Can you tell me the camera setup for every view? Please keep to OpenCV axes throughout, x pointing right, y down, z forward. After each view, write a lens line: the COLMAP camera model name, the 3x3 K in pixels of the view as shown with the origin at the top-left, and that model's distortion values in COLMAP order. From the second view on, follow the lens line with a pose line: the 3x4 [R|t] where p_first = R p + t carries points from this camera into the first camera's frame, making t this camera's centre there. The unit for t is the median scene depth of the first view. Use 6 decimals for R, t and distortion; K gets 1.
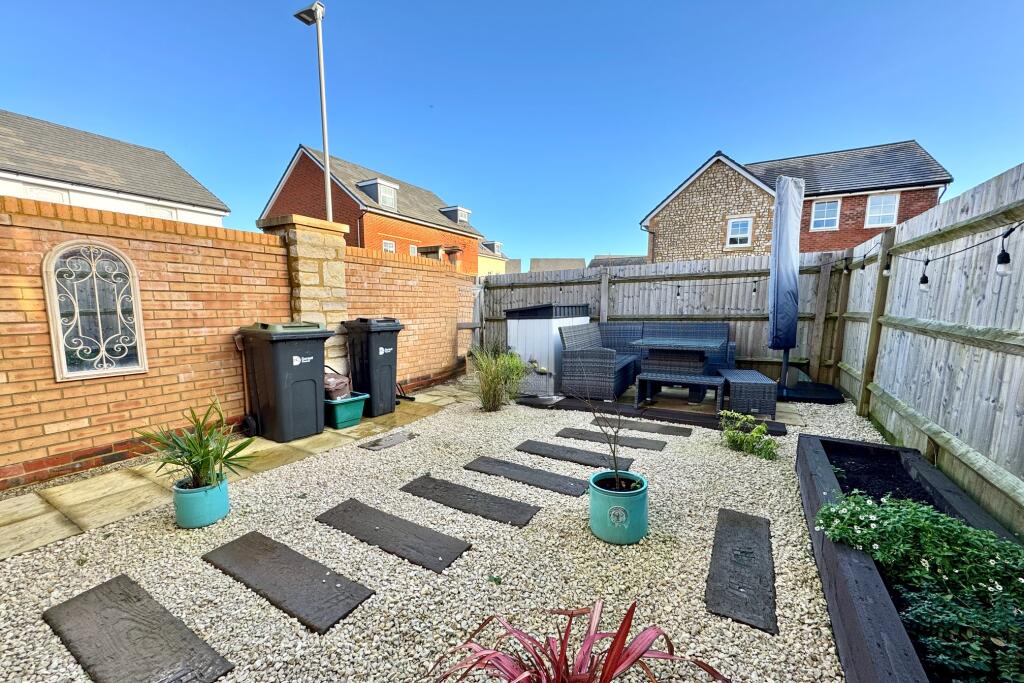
lens RADIAL K [[407.2, 0, 516.7], [0, 407.2, 359.7], [0, 0, 1]] dist [-0.002392, -0.000134]
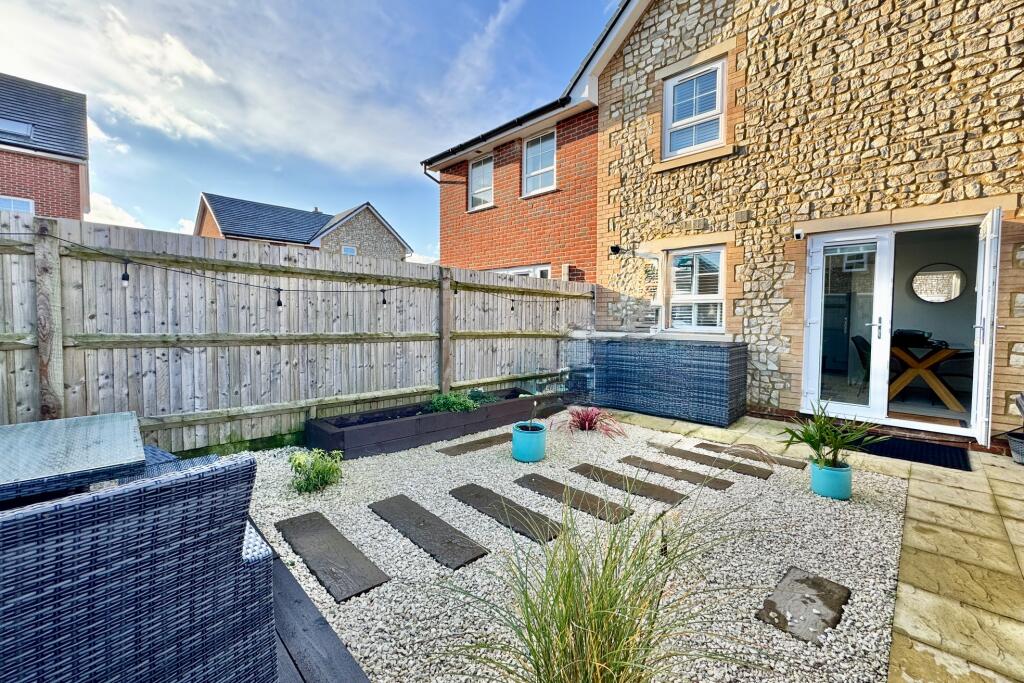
lens RADIAL K [[407.2, 0, 534.1], [0, 407.2, 332.2], [0, 0, 1]] dist [-0.002392, -0.000134]
pose [[-0.968700, -0.020257, 0.247405, -0.066083], [0.022825, 0.985173, 0.170036, -0.142244], [-0.247181, 0.170361, -0.953876, 0.953664]]
